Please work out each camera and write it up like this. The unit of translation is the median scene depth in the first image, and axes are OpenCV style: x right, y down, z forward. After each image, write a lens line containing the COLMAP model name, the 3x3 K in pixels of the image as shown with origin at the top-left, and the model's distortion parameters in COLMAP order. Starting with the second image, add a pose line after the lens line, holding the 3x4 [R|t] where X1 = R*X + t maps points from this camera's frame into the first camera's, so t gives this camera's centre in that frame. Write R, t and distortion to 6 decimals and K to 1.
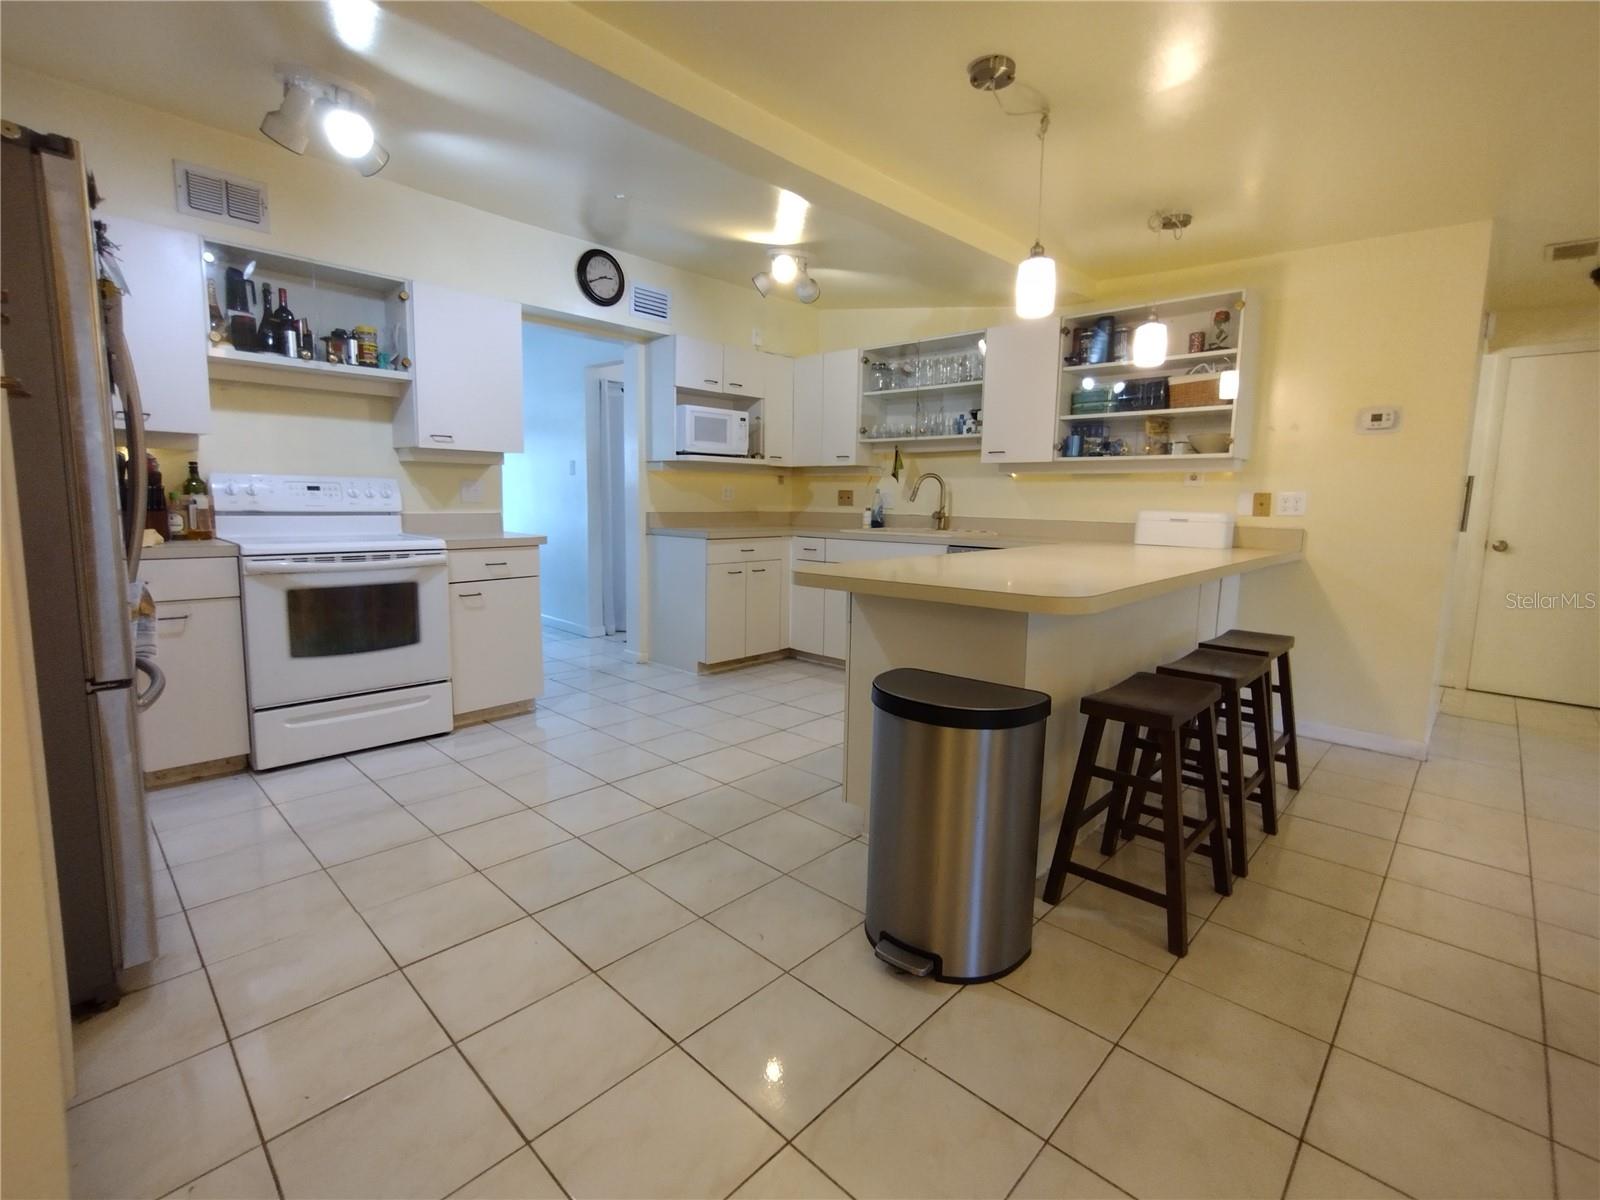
lens RADIAL K [[731.1, 0, 792.1], [0, 731.1, 588.3], [0, 0, 1]] dist [-0.003473, -0.000081]
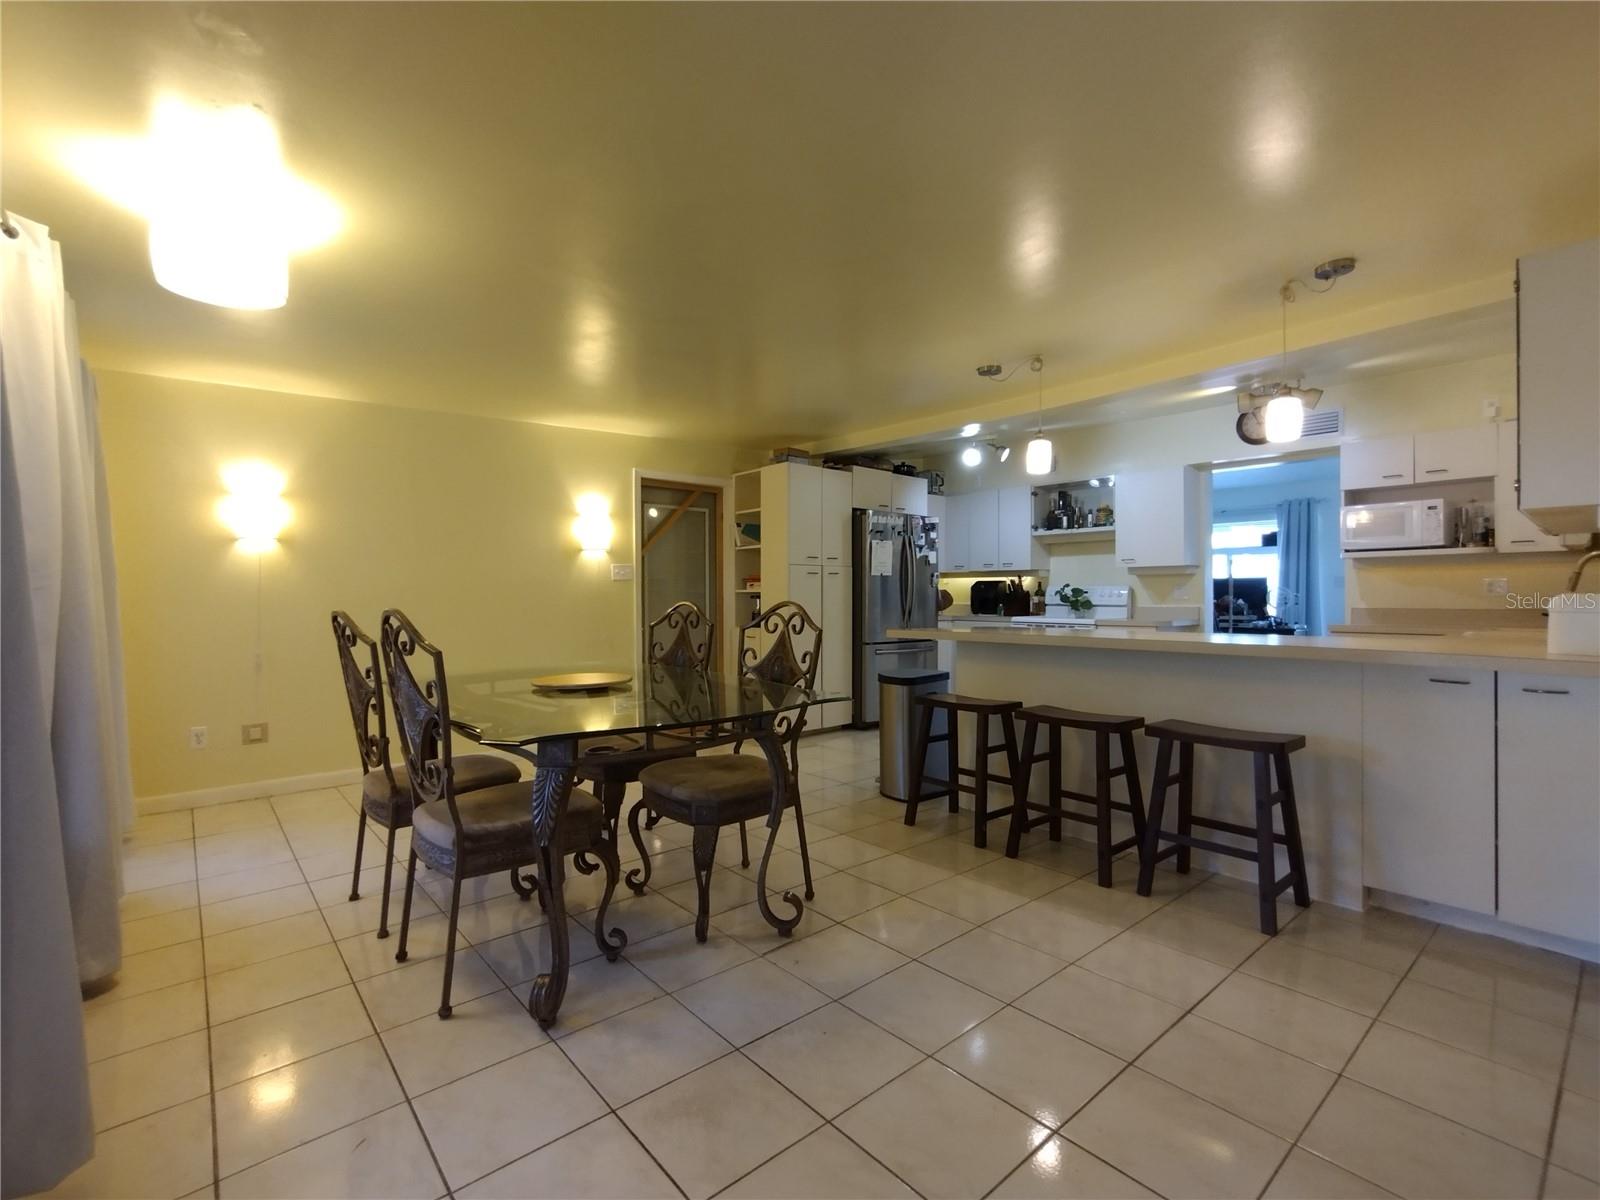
lens RADIAL K [[727.5, 0, 796.2], [0, 727.5, 594.6], [0, 0, 1]] dist [-0.000561, -0.000361]
pose [[-0.098018, -0.020850, -0.994966, 1.247637], [-0.125171, 0.992099, -0.008459, -0.019185], [0.987281, 0.123712, -0.099854, 0.422603]]
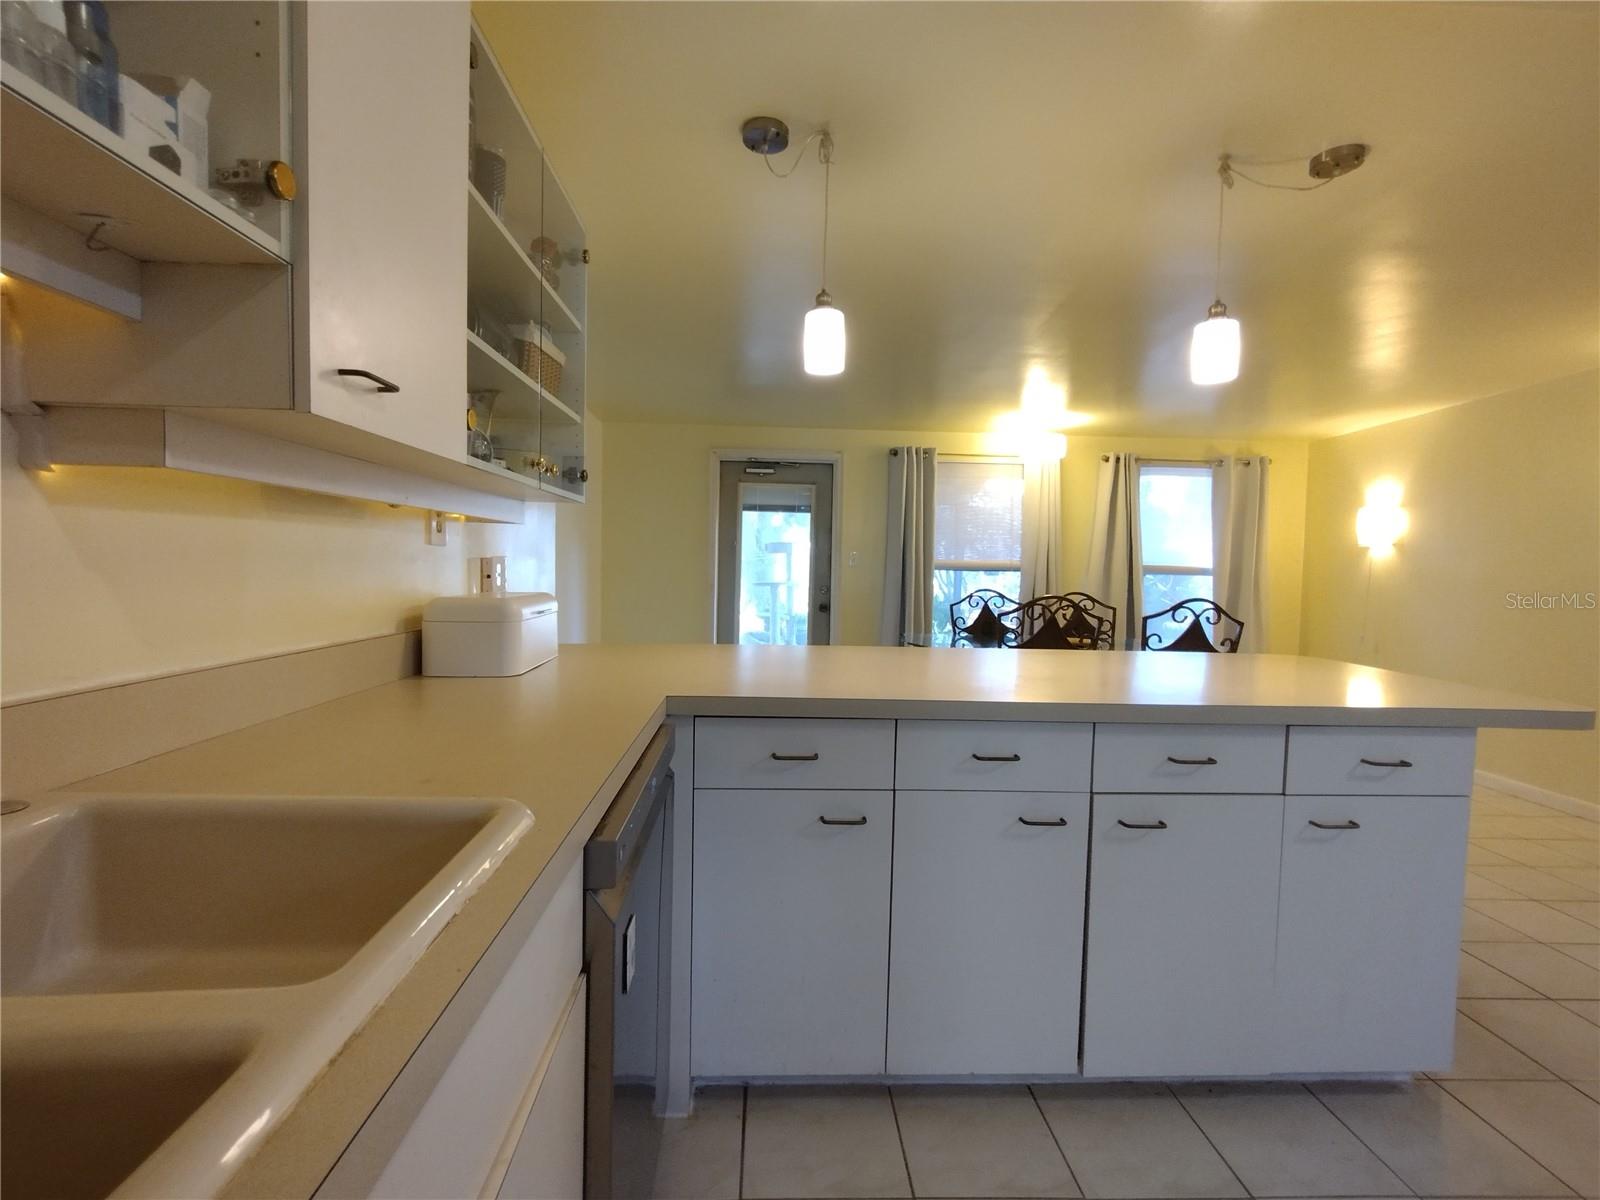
lens RADIAL K [[730.5, 0, 789.2], [0, 730.5, 596.6], [0, 0, 1]] dist [-0.002080, 0.000530]
pose [[-0.713860, -0.064079, 0.697350, 0.044232], [0.052618, 0.988082, 0.144657, -0.175080], [-0.698308, 0.139958, -0.701981, 1.266061]]
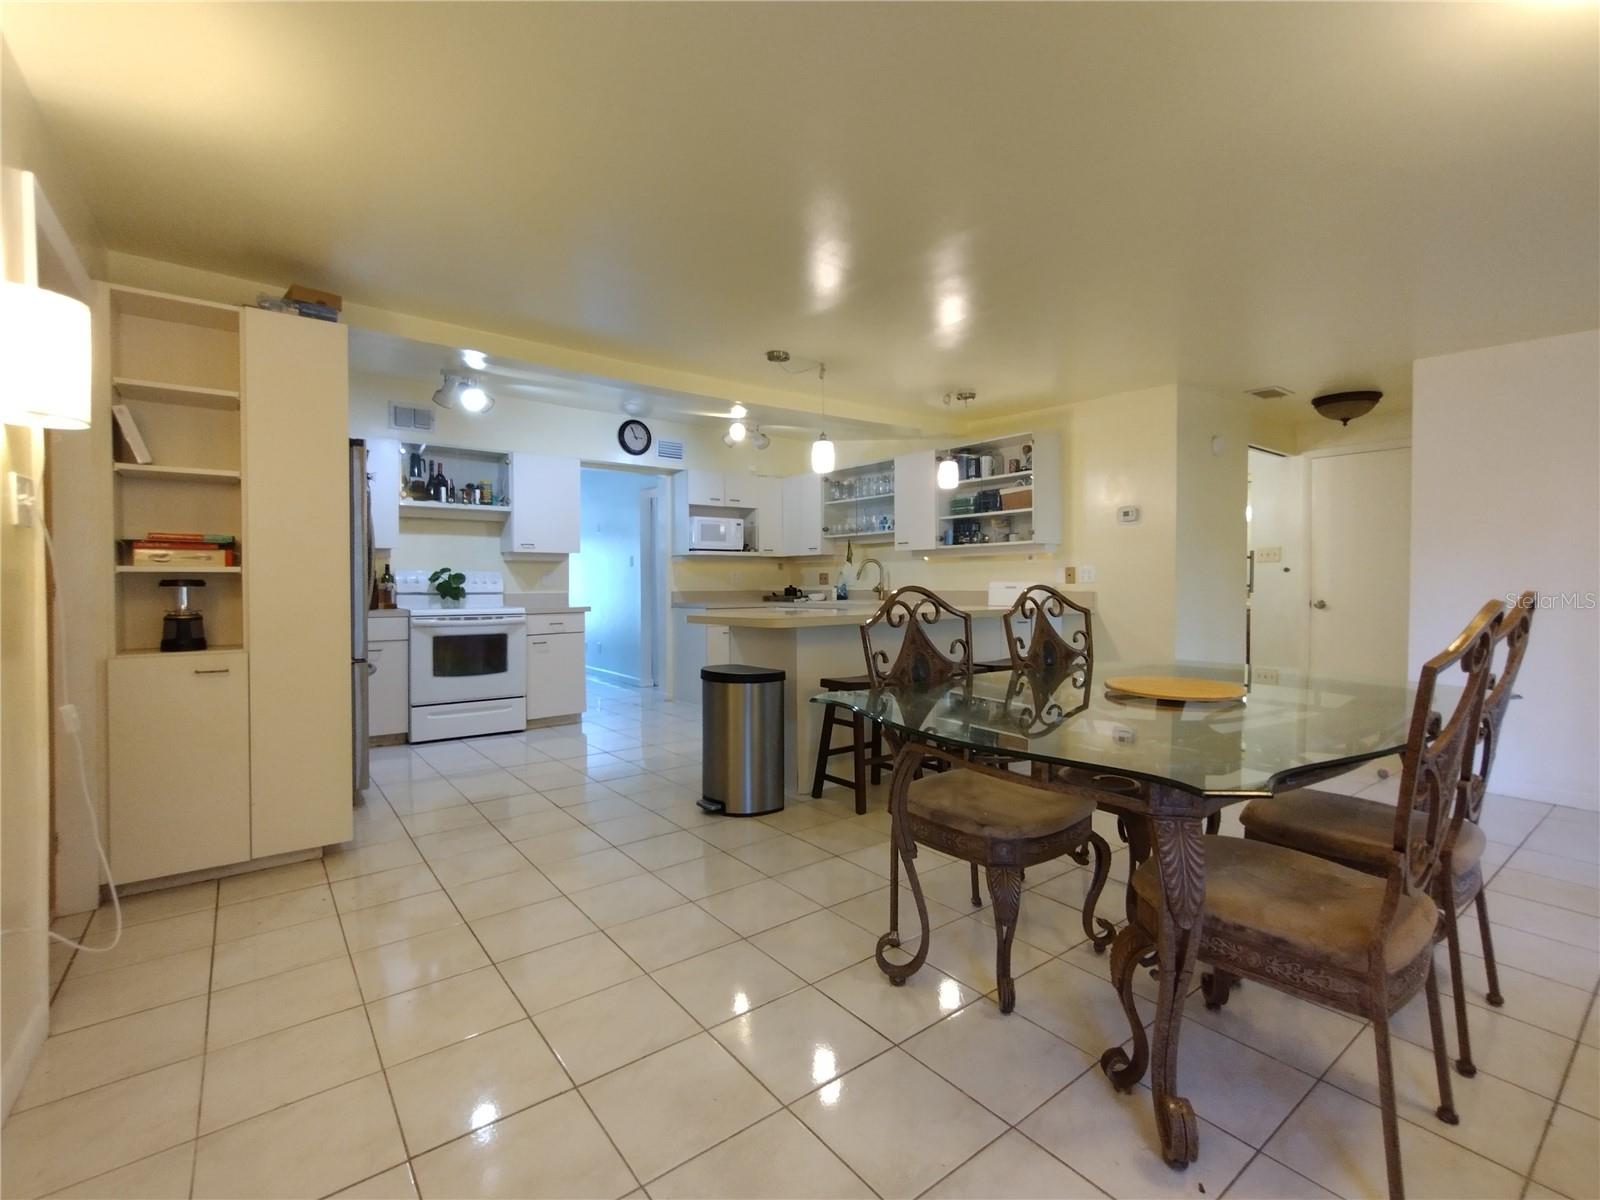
lens RADIAL K [[727.5, 0, 796.2], [0, 727.5, 594.6], [0, 0, 1]] dist [-0.000561, -0.000361]
pose [[0.988804, -0.018949, -0.148015, 0.332214], [0.002486, 0.993859, -0.110626, 0.077530], [0.149202, 0.109020, 0.982778, -0.460792]]
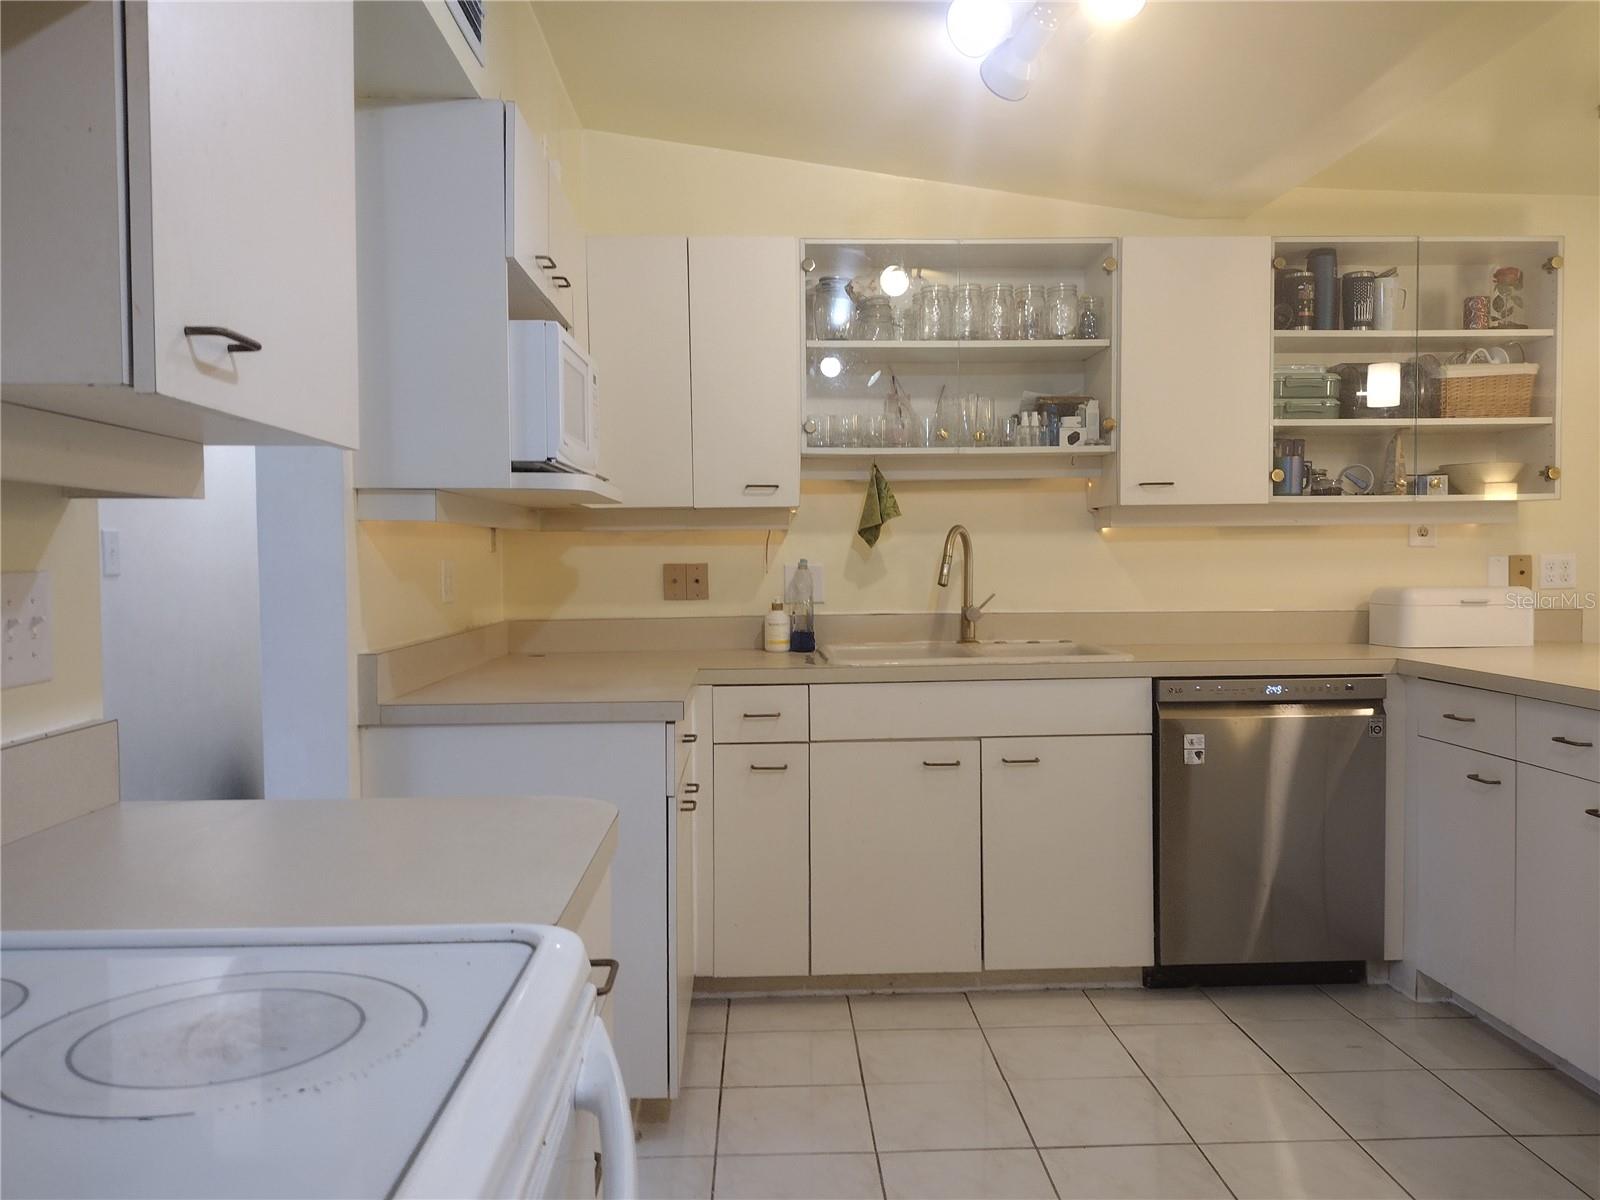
lens RADIAL K [[1240.2, 0, 797.6], [0, 1240.2, 610.4], [0, 0, 1]] dist [0.088770, -0.132876]
pose [[0.698582, -0.052839, 0.713577, -0.601107], [0.108486, 0.993562, -0.032635, -0.116472], [-0.707258, 0.100211, 0.699817, 0.686870]]
